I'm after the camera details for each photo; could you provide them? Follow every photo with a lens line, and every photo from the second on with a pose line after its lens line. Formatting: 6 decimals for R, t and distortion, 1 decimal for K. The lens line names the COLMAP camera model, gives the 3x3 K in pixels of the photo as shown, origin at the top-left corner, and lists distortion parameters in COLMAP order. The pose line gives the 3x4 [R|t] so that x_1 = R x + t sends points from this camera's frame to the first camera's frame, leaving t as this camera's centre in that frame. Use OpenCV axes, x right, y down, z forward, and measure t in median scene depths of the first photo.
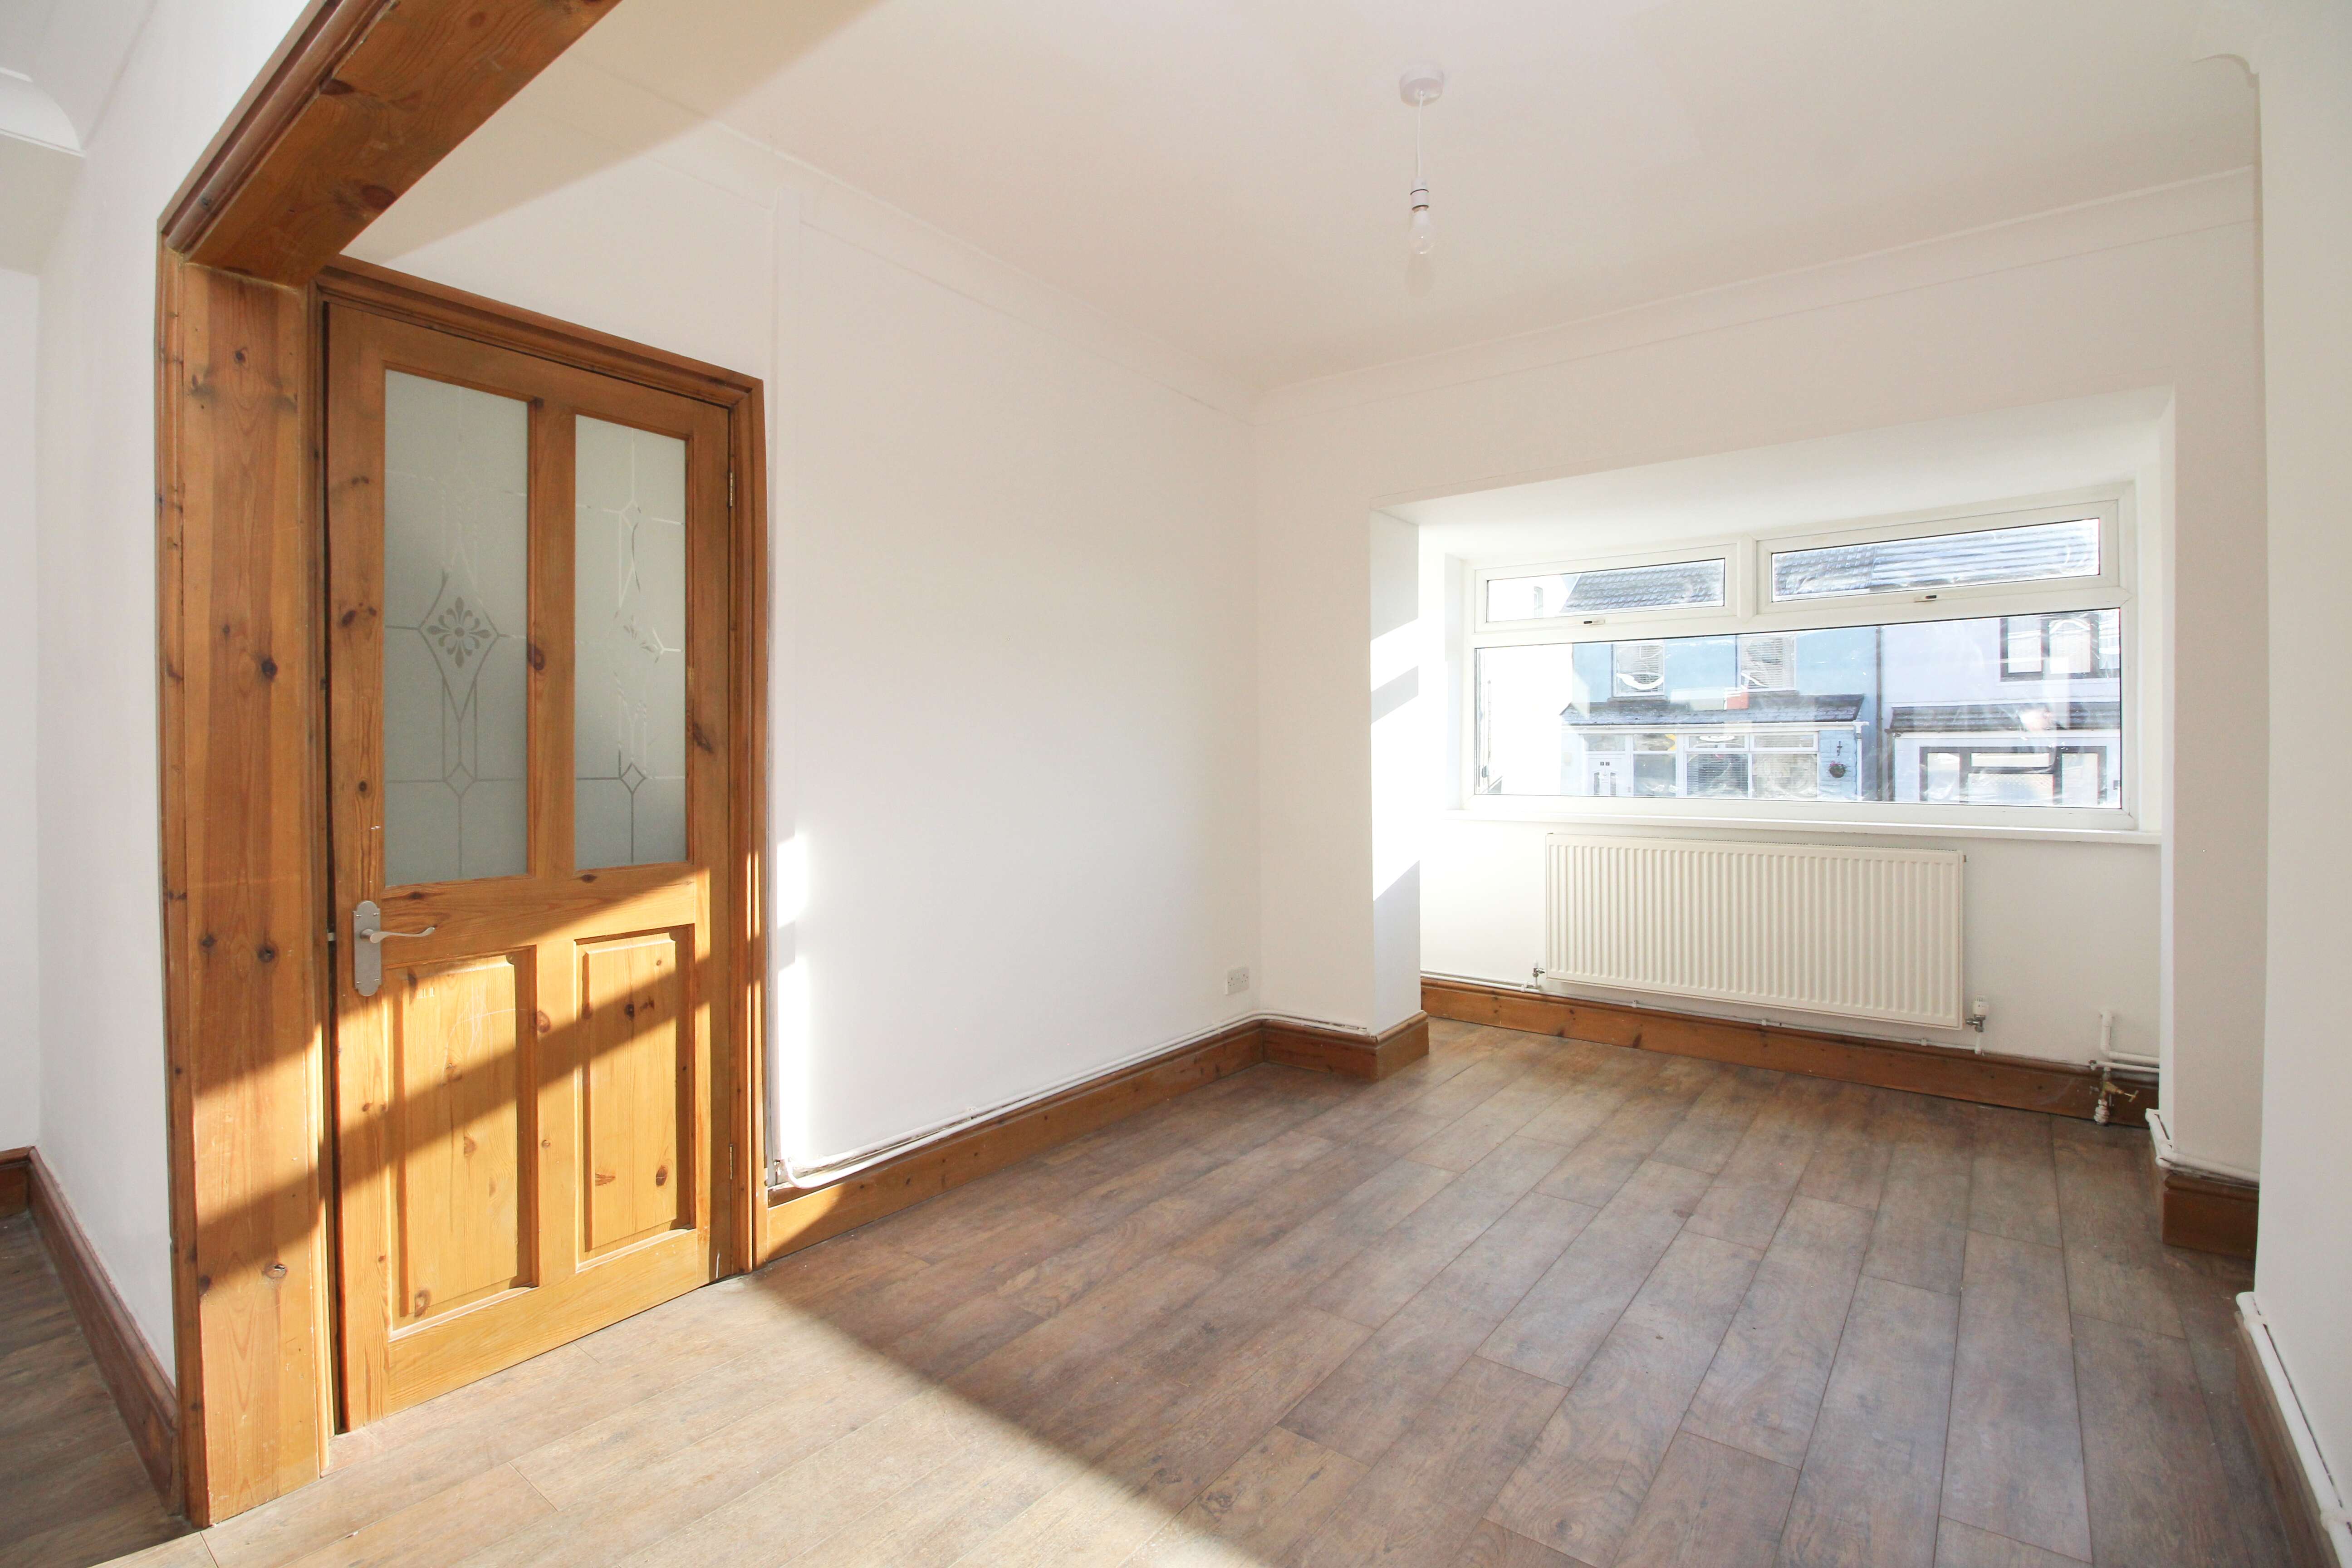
lens RADIAL K [[1075.8, 0, 1177.4], [0, 1075.8, 761.1], [0, 0, 1]] dist [-0.001751, -0.012952]
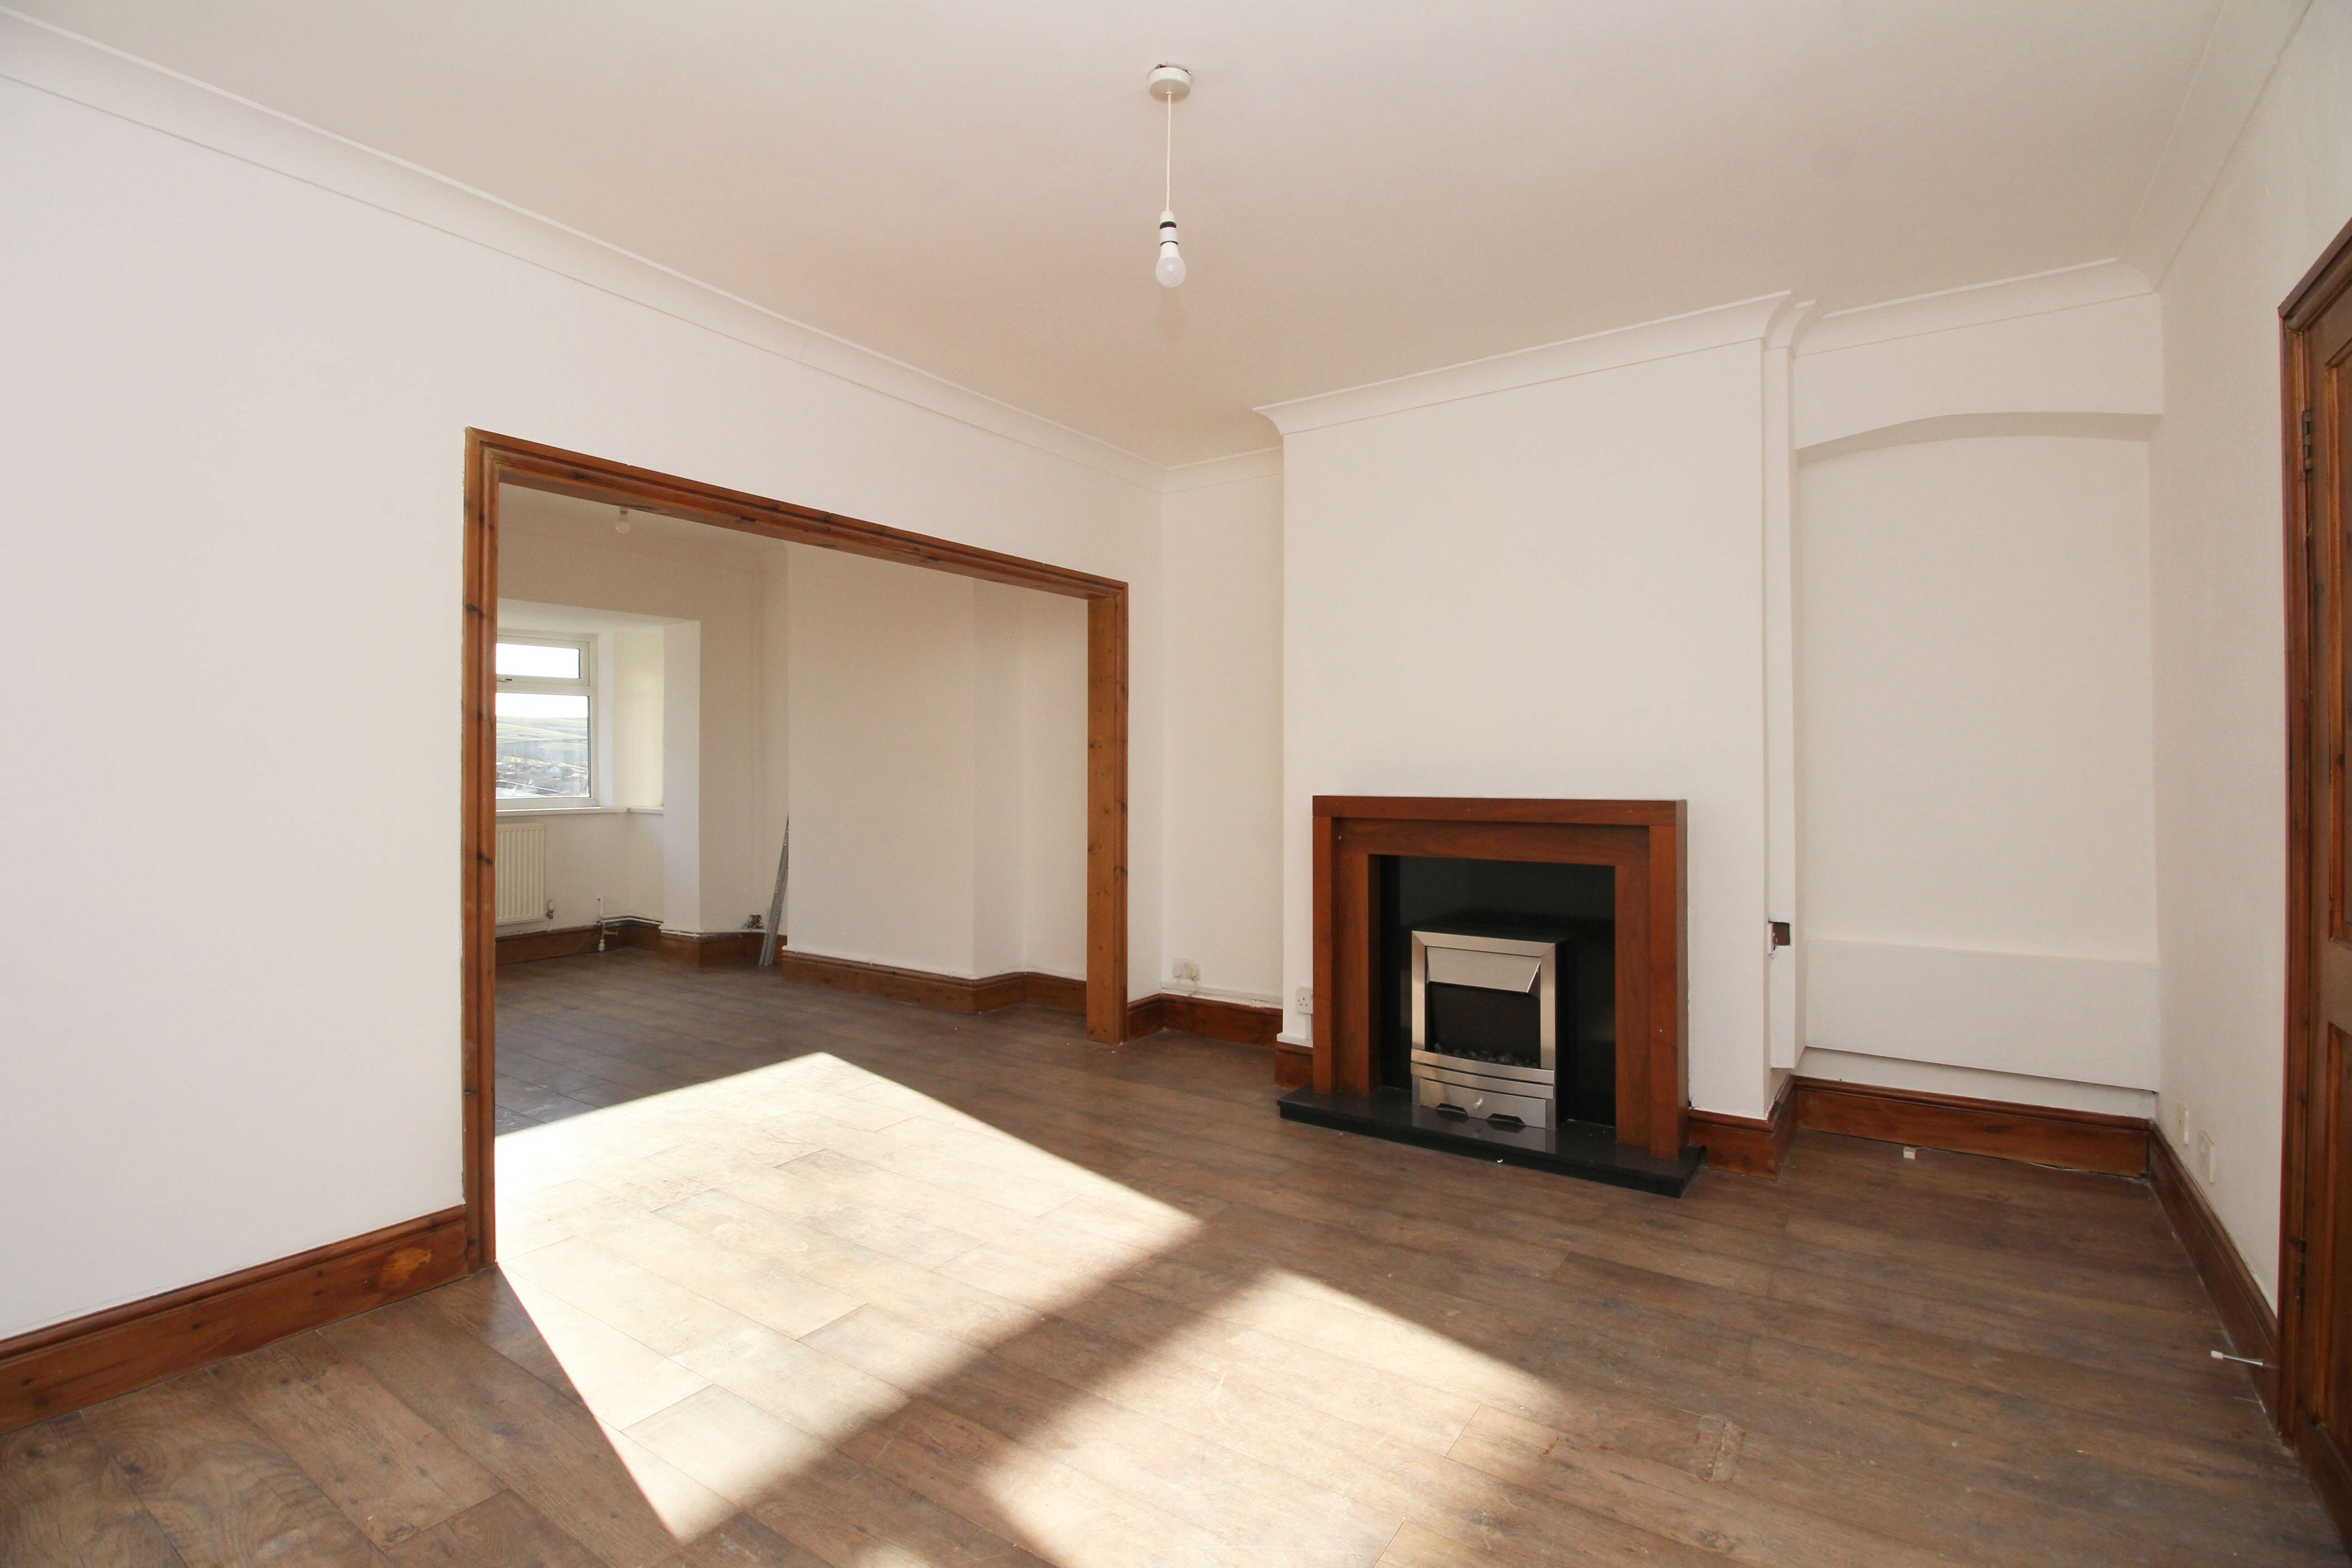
lens RADIAL K [[1081.8, 0, 1173.5], [0, 1081.8, 757.1], [0, 0, 1]] dist [-0.000786, -0.012615]
pose [[-0.064721, 0.008409, 0.997868, -1.207866], [0.009782, 0.999922, -0.007792, -0.003874], [-0.997855, 0.009257, -0.064798, 0.037059]]
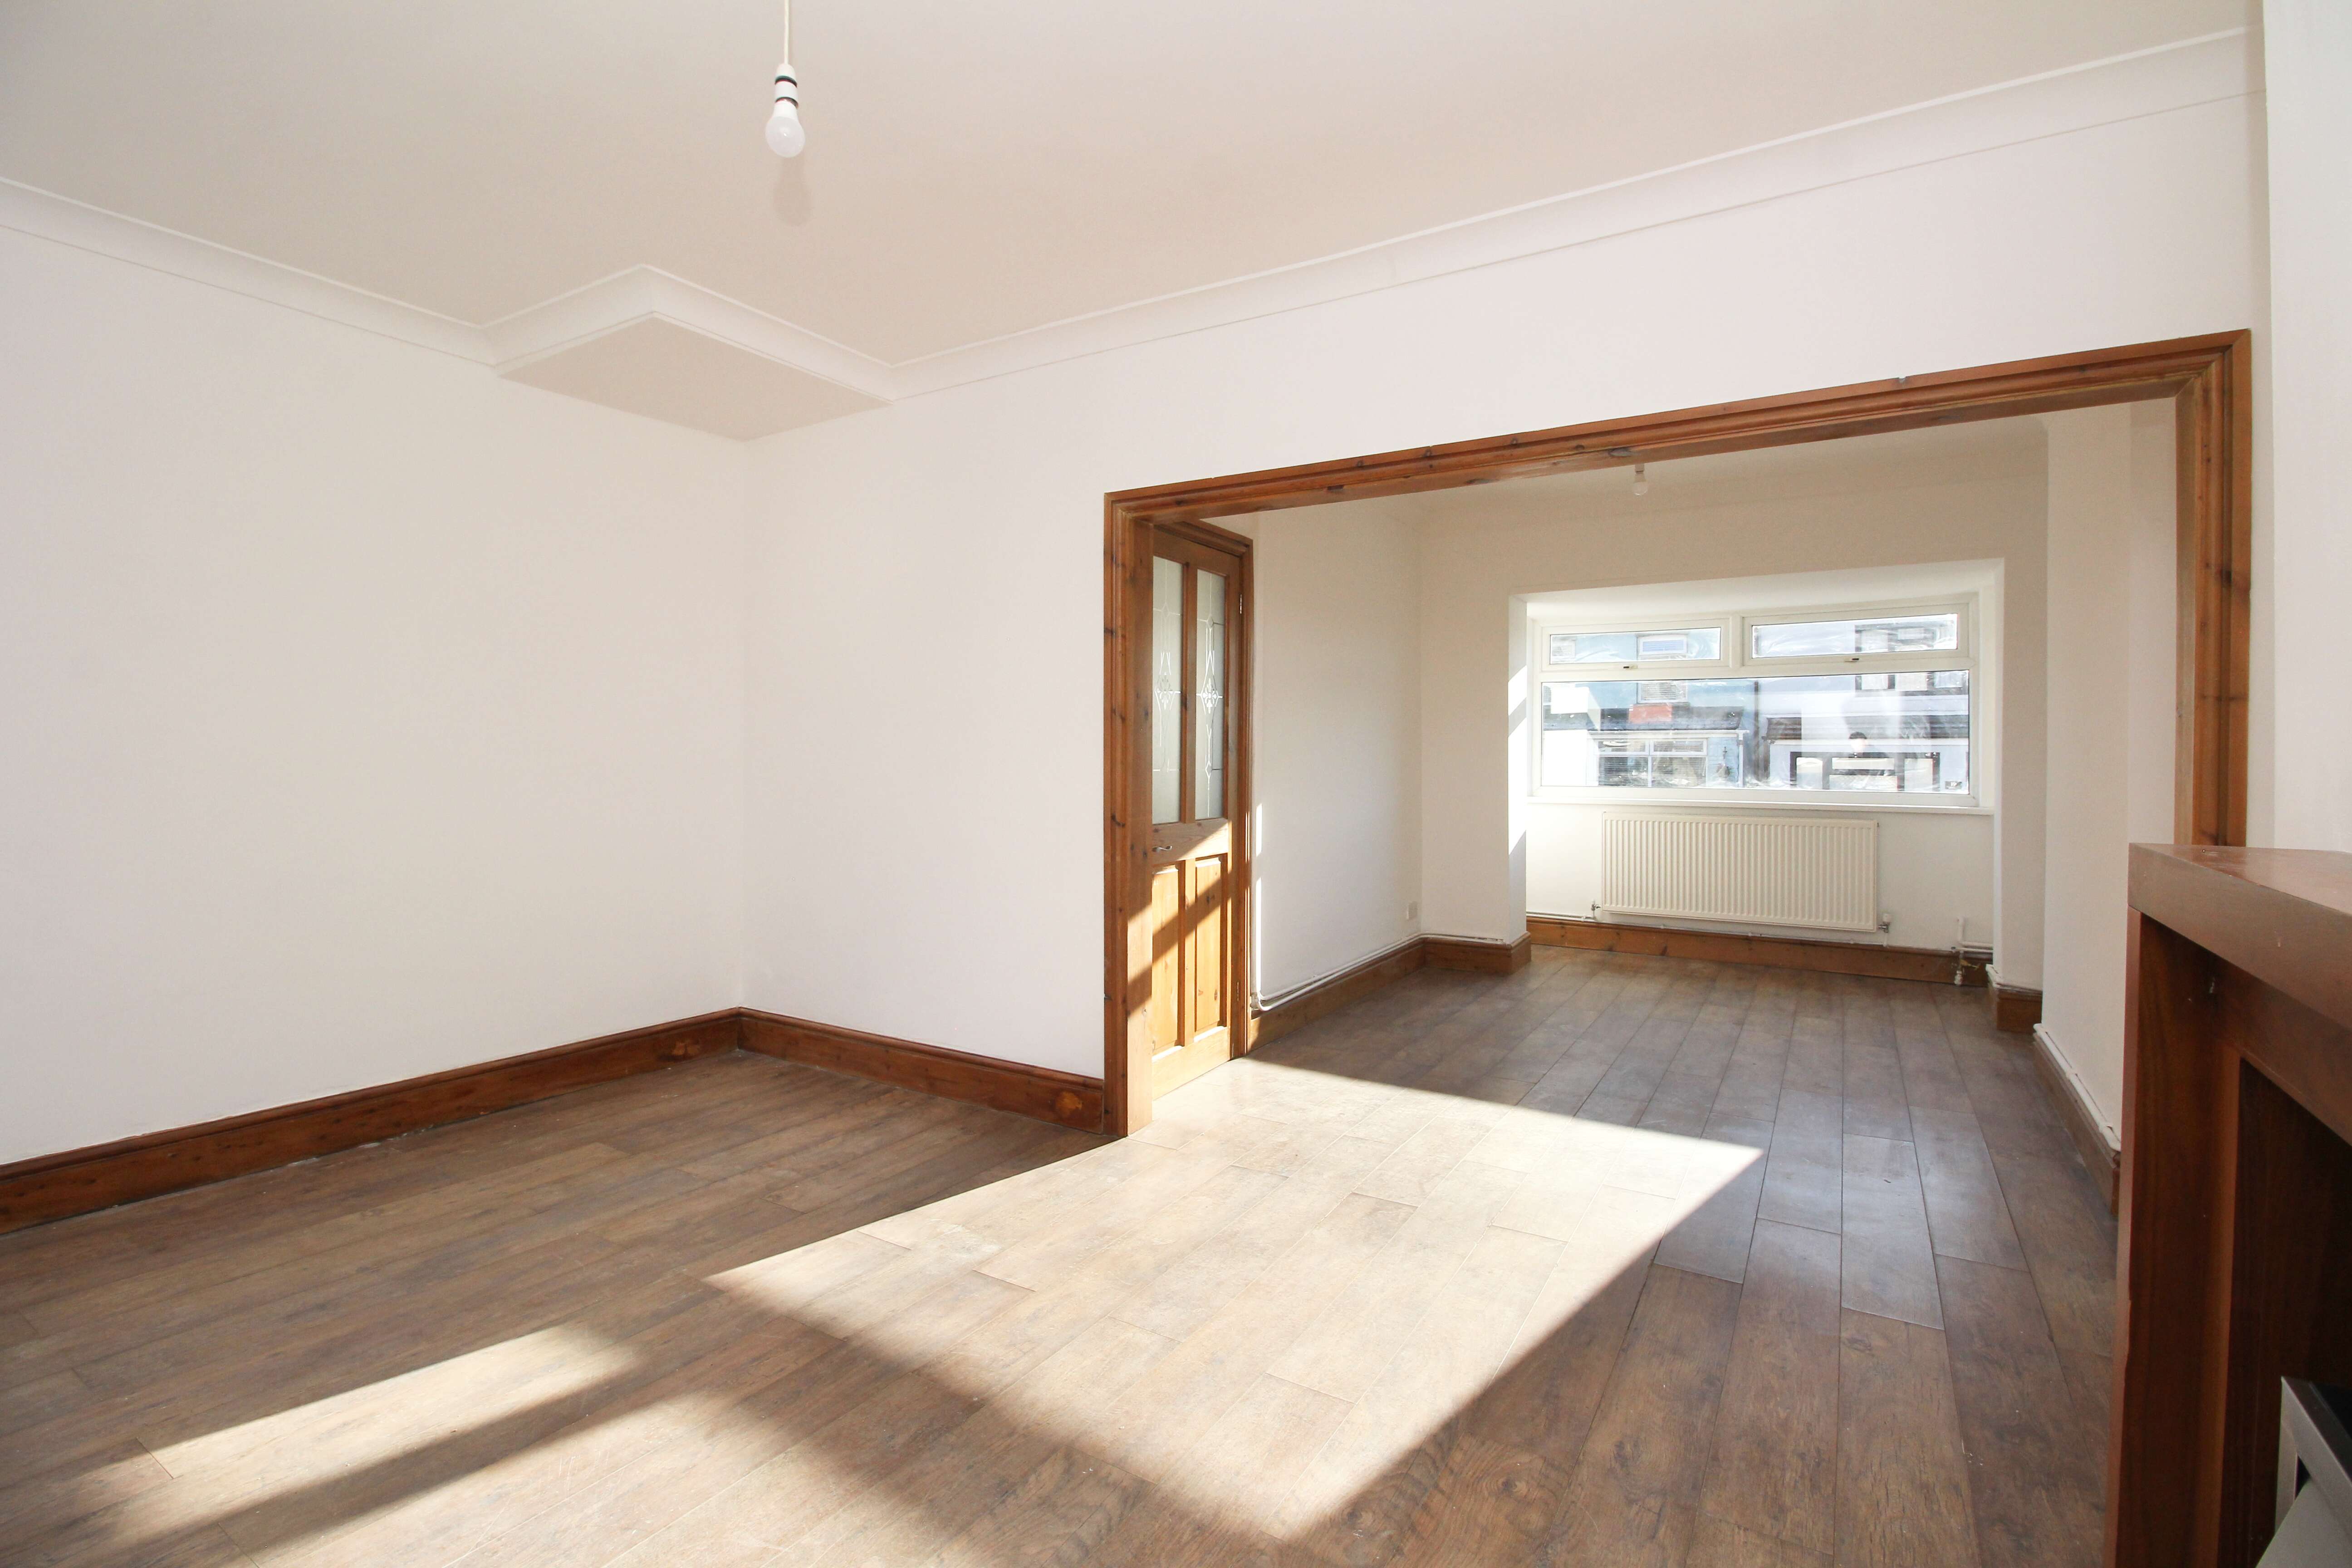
lens RADIAL K [[1081.8, 0, 1173.5], [0, 1081.8, 757.1], [0, 0, 1]] dist [-0.000786, -0.012615]
pose [[0.994615, 0.006501, 0.103434, -0.485205], [-0.006177, 0.999975, -0.003450, 0.001857], [-0.103454, 0.002793, 0.994630, -0.501938]]
